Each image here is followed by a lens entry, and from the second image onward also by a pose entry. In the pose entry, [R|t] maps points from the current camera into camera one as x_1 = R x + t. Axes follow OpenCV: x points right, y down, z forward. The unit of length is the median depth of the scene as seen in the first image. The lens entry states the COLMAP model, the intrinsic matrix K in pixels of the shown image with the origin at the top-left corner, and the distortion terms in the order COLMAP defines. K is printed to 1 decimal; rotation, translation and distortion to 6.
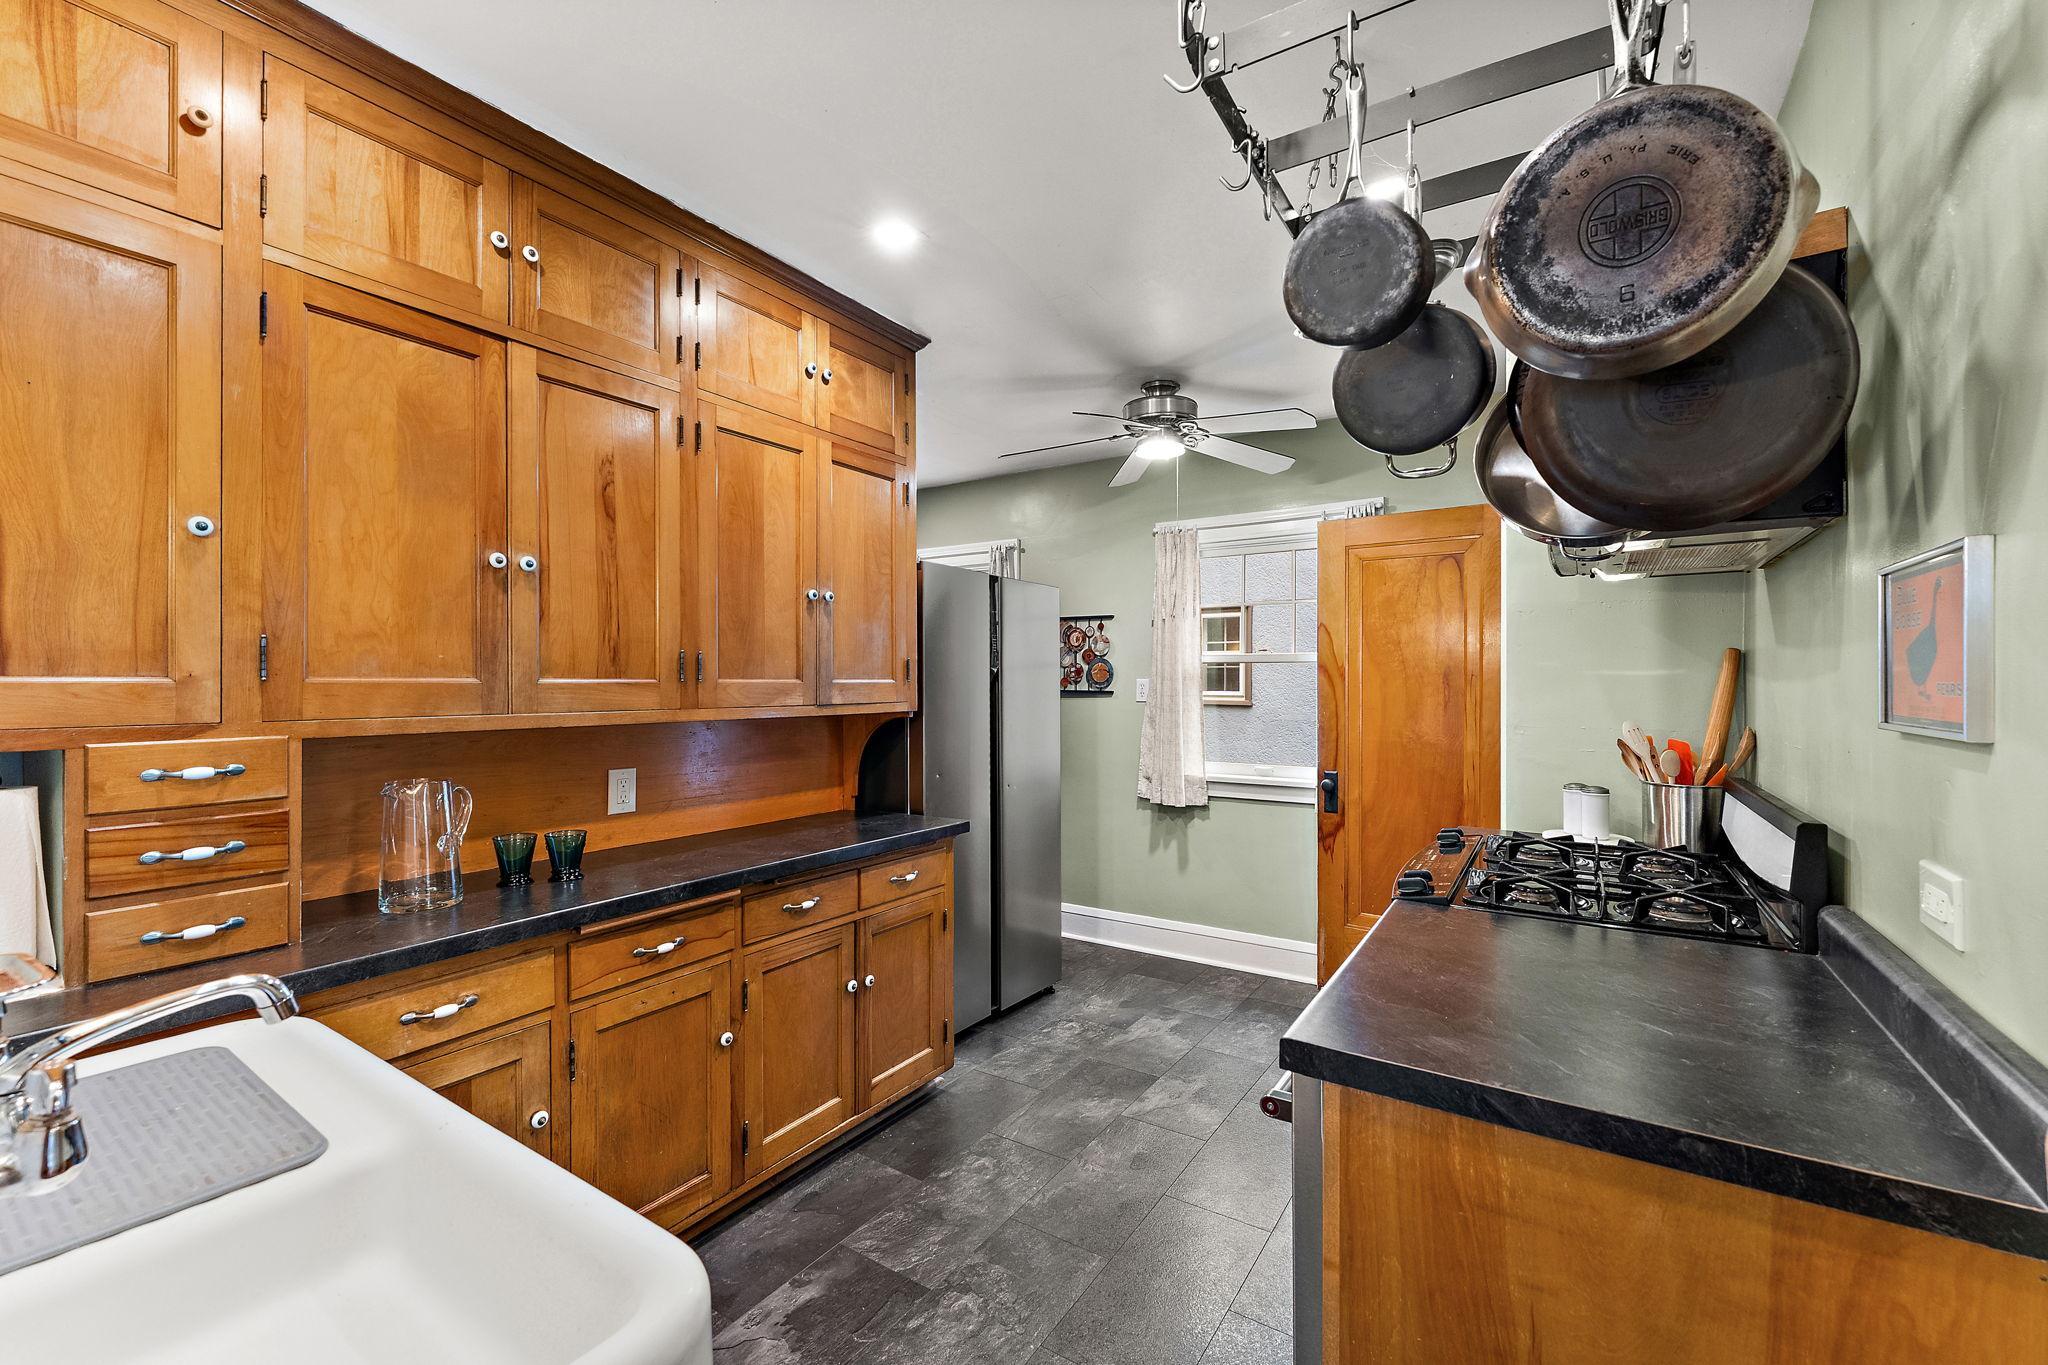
lens RADIAL K [[839.1, 0, 1023.4], [0, 839.1, 682.7], [0, 0, 1]] dist [0.000860, 0.000013]
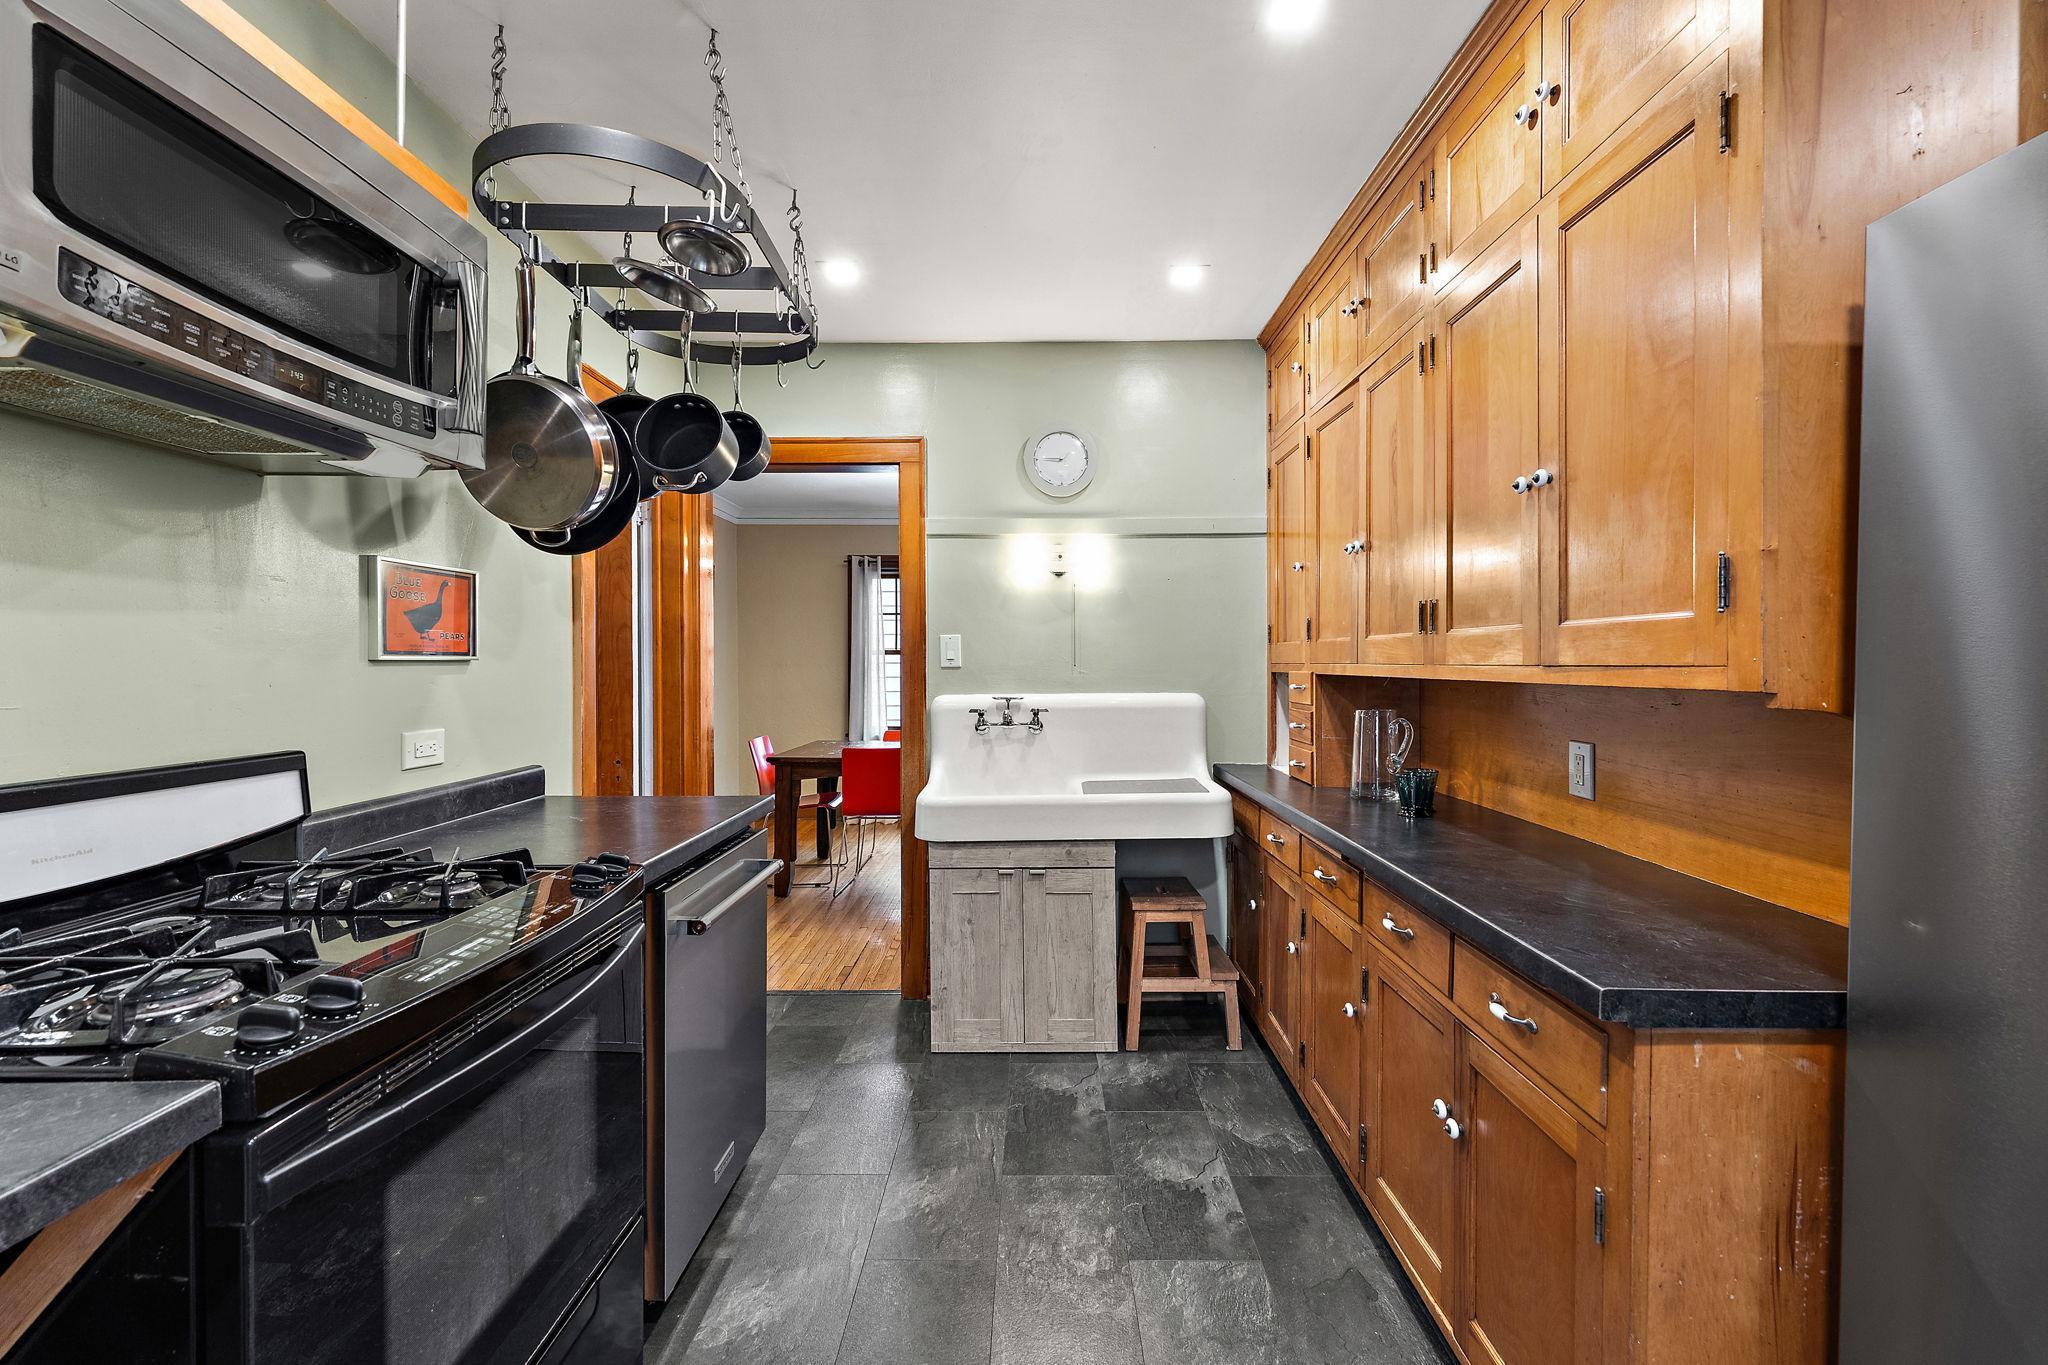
lens RADIAL K [[839.1, 0, 1022.8], [0, 839.1, 671.2], [0, 0, 1]] dist [0.000860, 0.000013]
pose [[-0.840506, 0.001787, -0.541799, 0.196190], [-0.002795, 0.999967, 0.007633, 0.013866], [0.541795, 0.007930, -0.840474, 0.661470]]
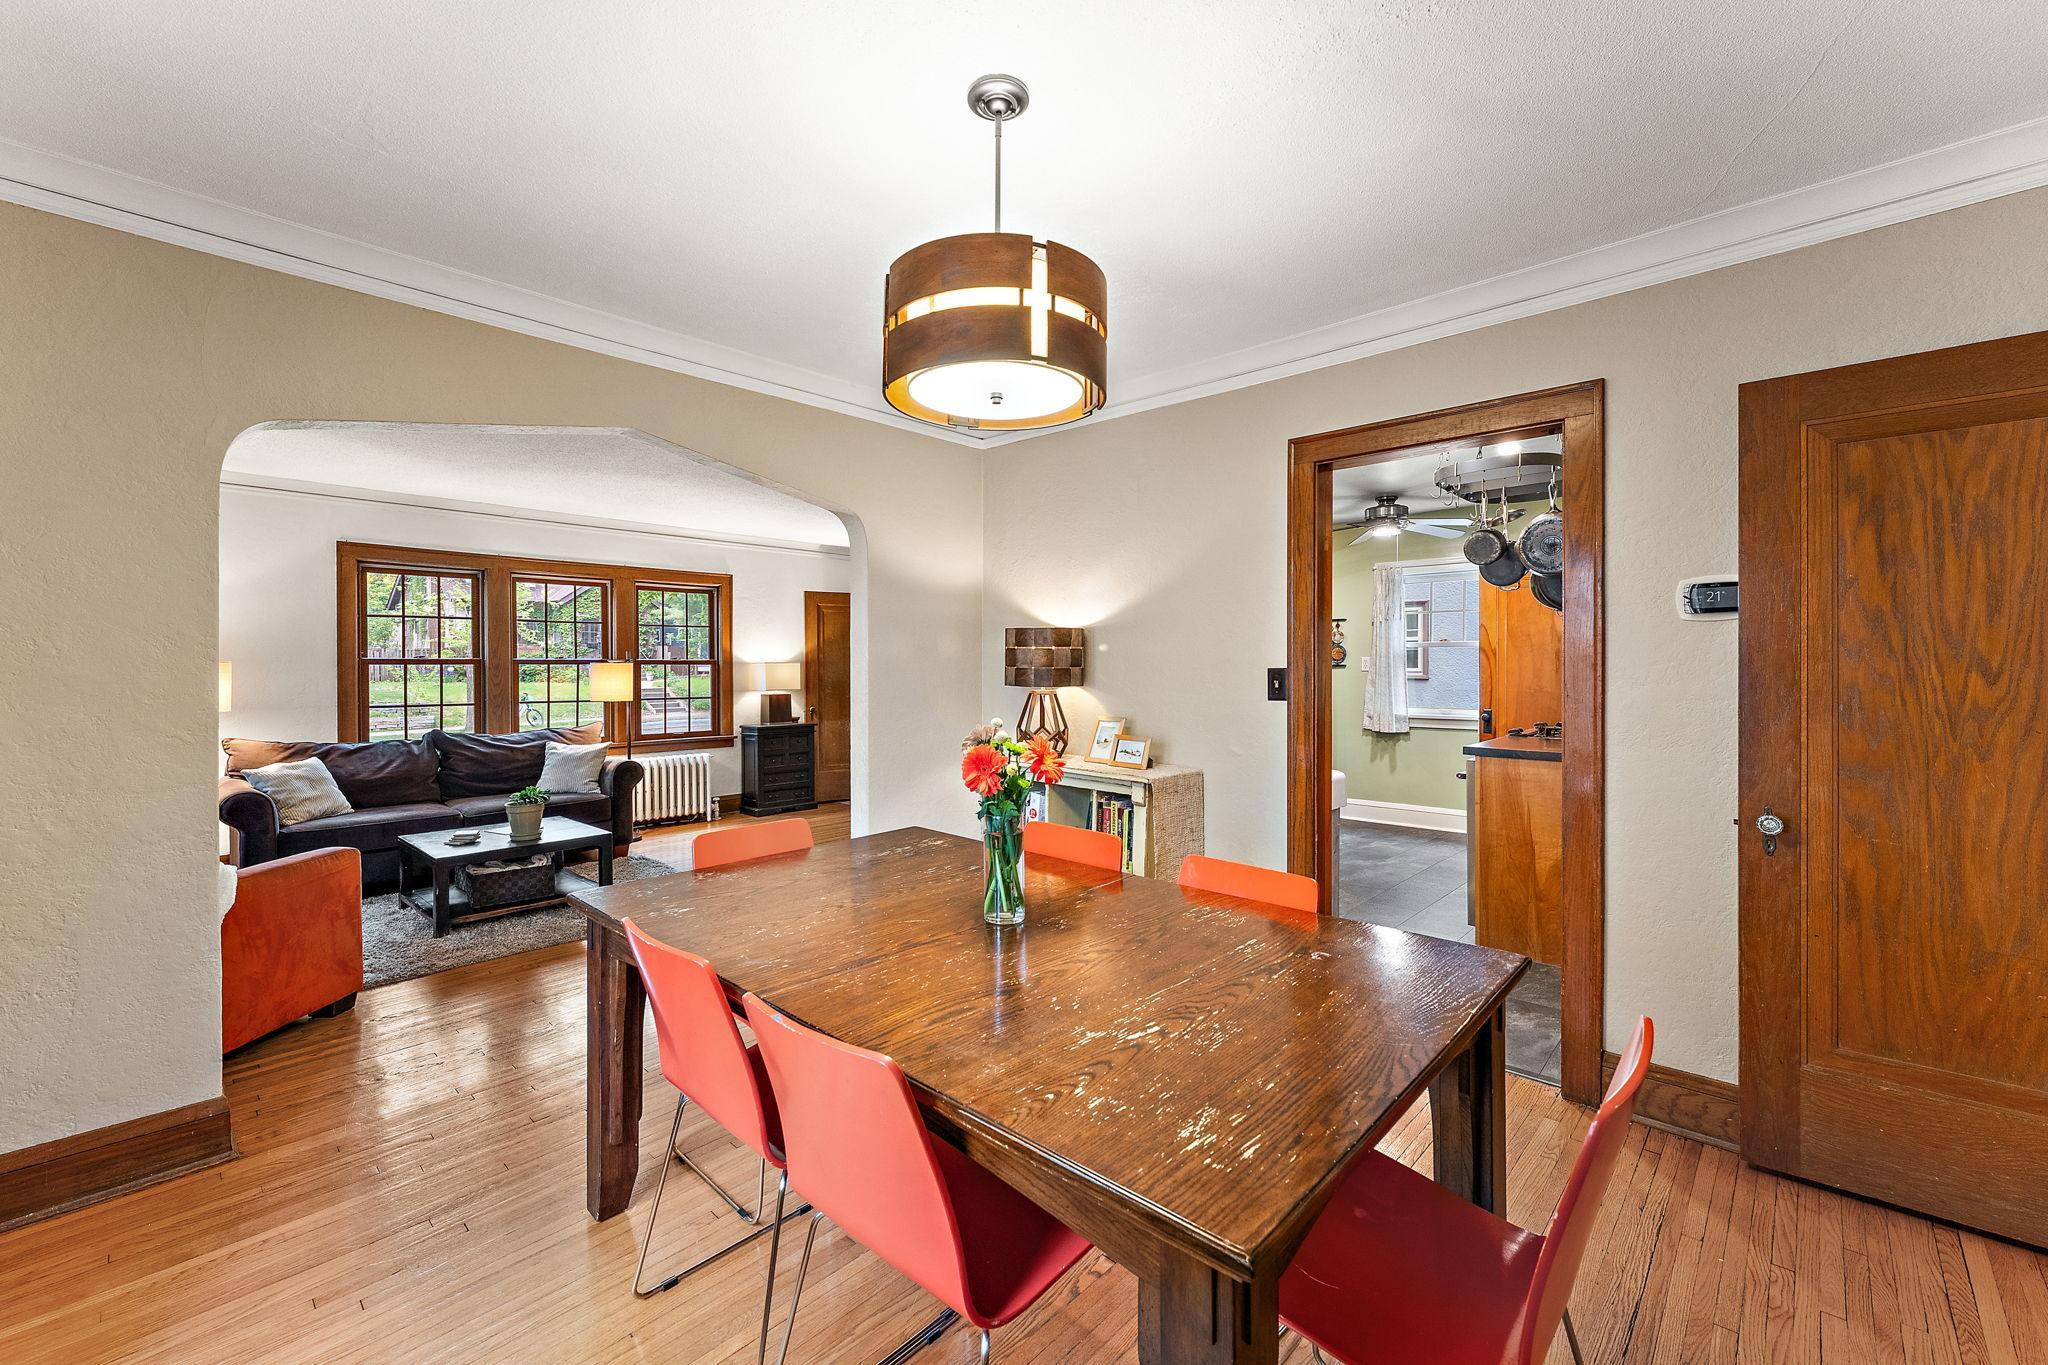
lens RADIAL K [[839.1, 0, 1016.0], [0, 839.1, 669.5], [0, 0, 1]] dist [0.000860, 0.000013]
pose [[0.984558, -0.002342, -0.175041, -0.296746], [0.002951, 0.999990, 0.003220, 0.014422], [0.175032, -0.003687, 0.984556, -0.900147]]
